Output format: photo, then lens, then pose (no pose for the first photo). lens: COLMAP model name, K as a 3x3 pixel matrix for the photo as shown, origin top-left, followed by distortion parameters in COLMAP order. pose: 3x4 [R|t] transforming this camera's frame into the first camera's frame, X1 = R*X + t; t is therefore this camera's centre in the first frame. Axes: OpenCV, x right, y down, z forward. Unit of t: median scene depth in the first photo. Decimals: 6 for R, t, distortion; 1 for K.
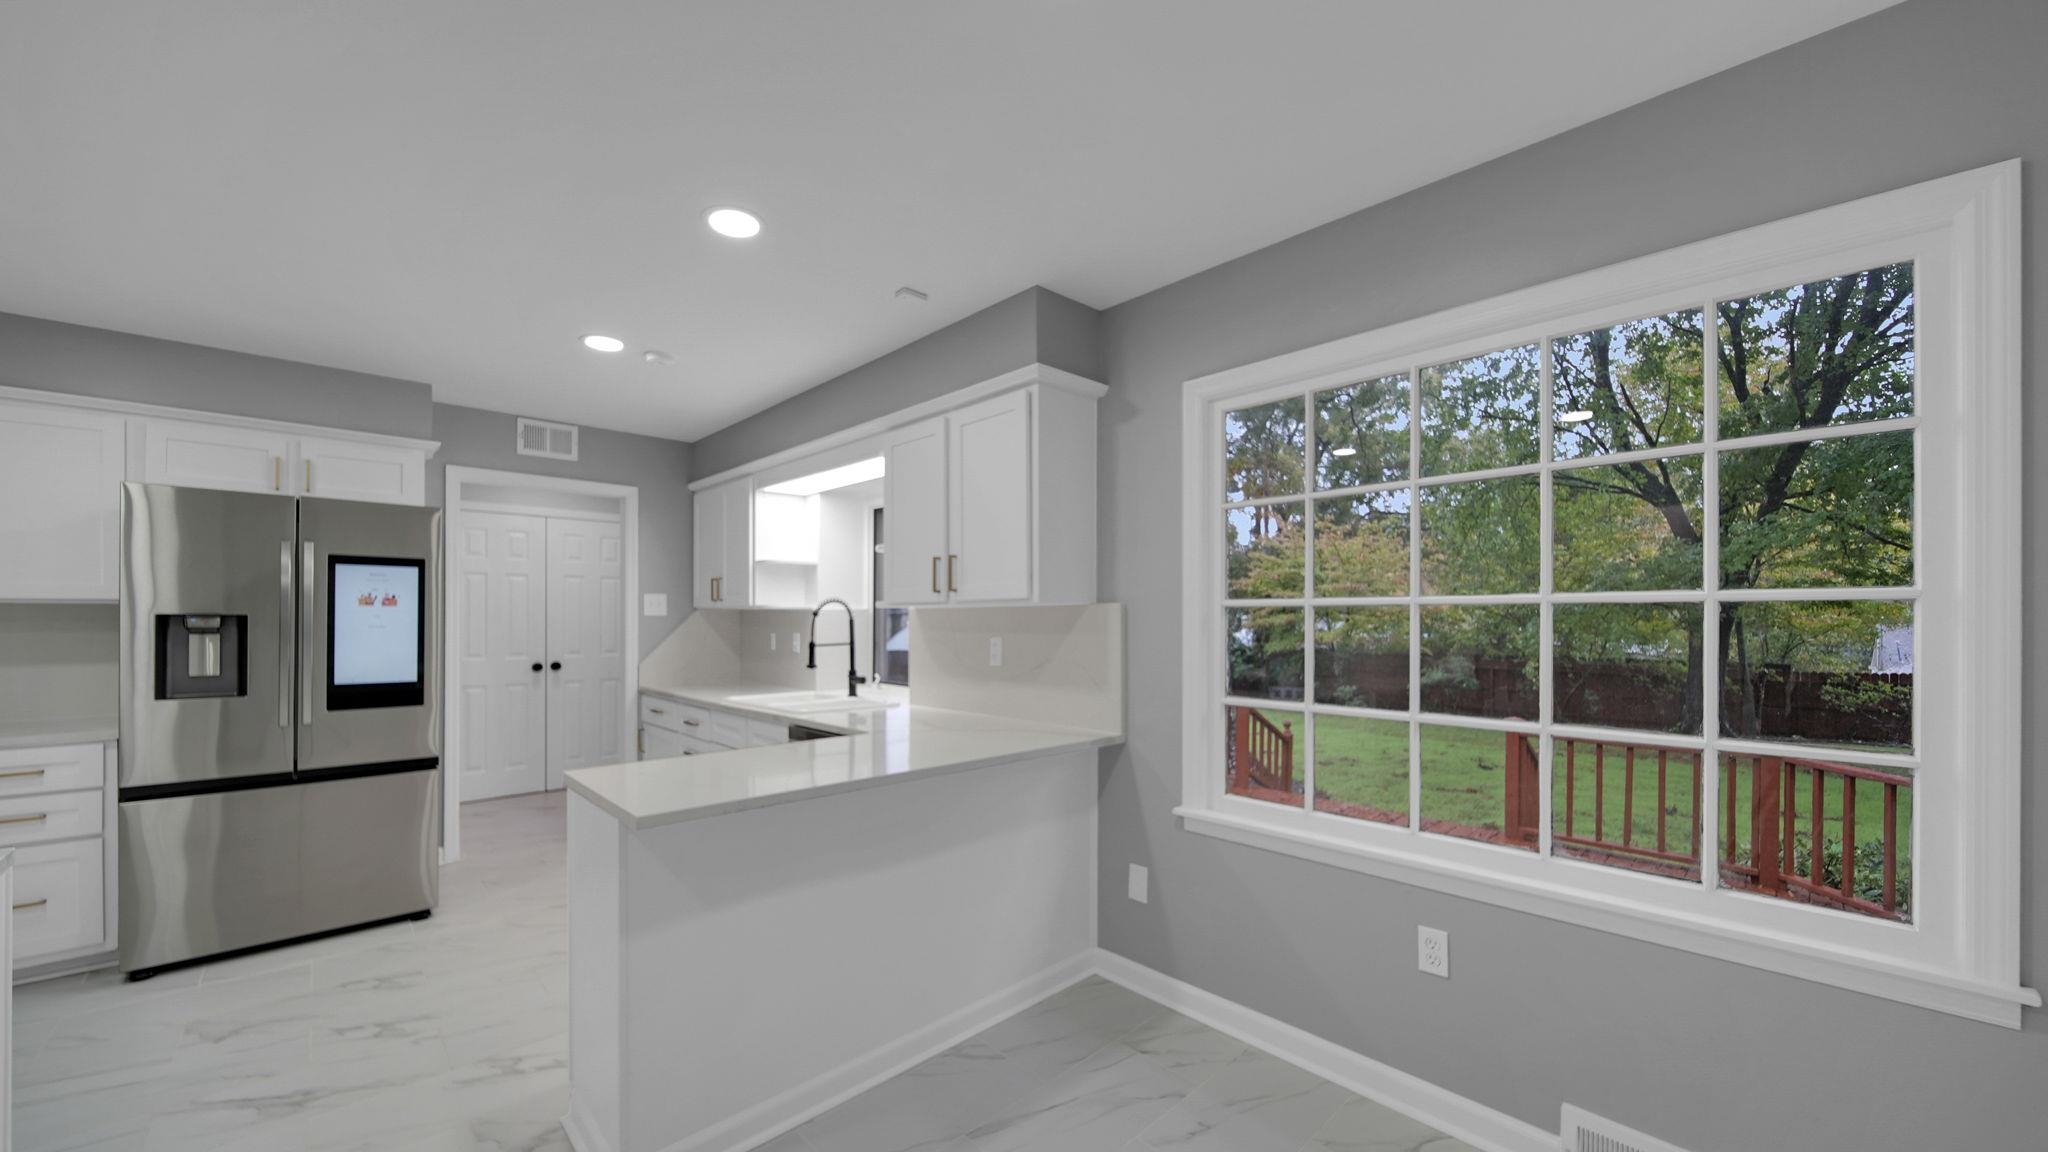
lens RADIAL K [[811.3, 0, 1024.0], [0, 811.3, 576.0], [0, 0, 1]] dist [-0.000827, -0.000021]
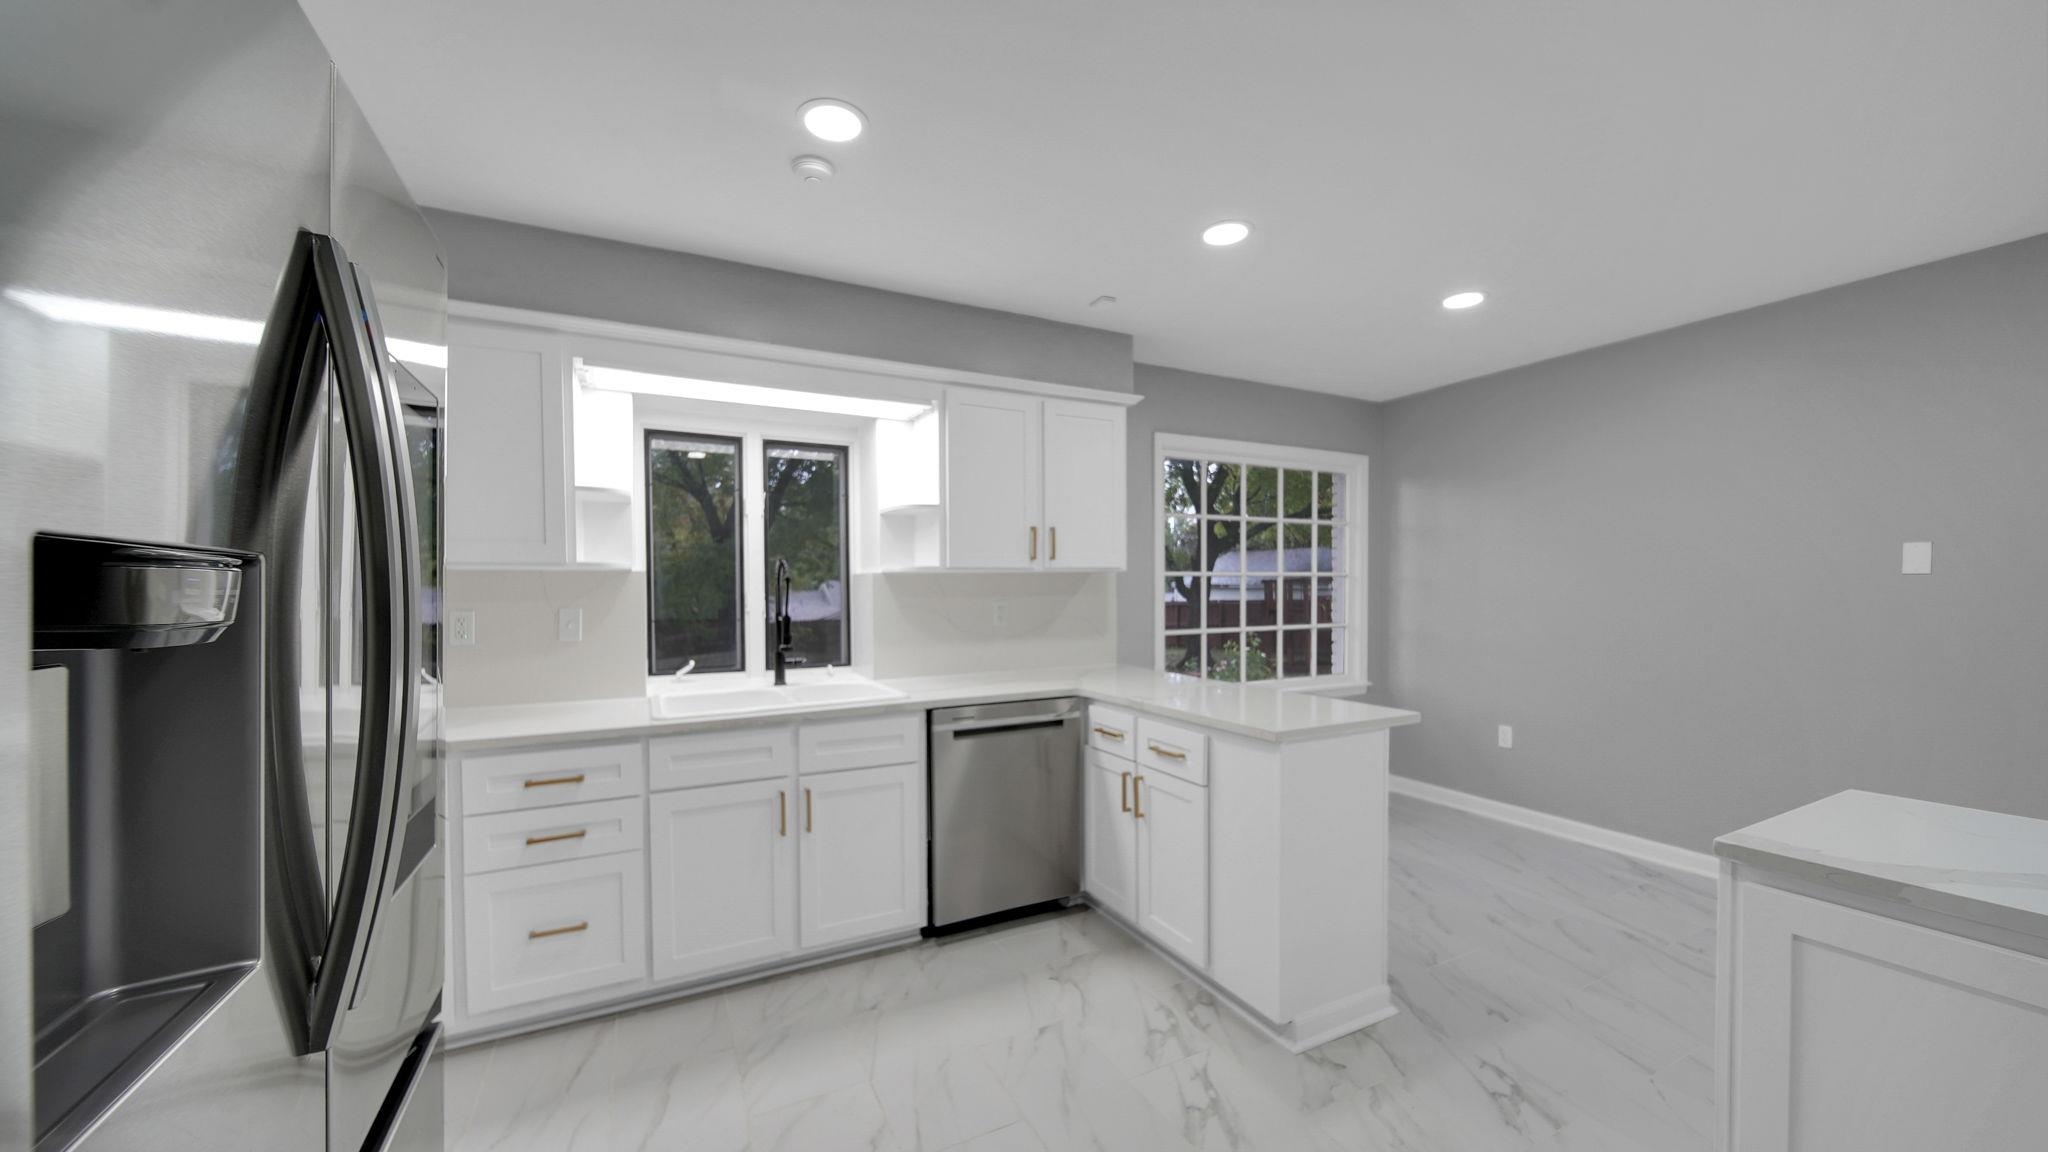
lens RADIAL K [[733.8, 0, 1022.9], [0, 733.8, 585.6], [0, 0, 1]] dist [-0.001467, -0.000083]
pose [[0.258886, -0.010472, 0.965851, -1.165785], [-0.040743, 0.998933, 0.021752, 0.037126], [-0.965048, -0.044983, 0.258183, 0.828726]]
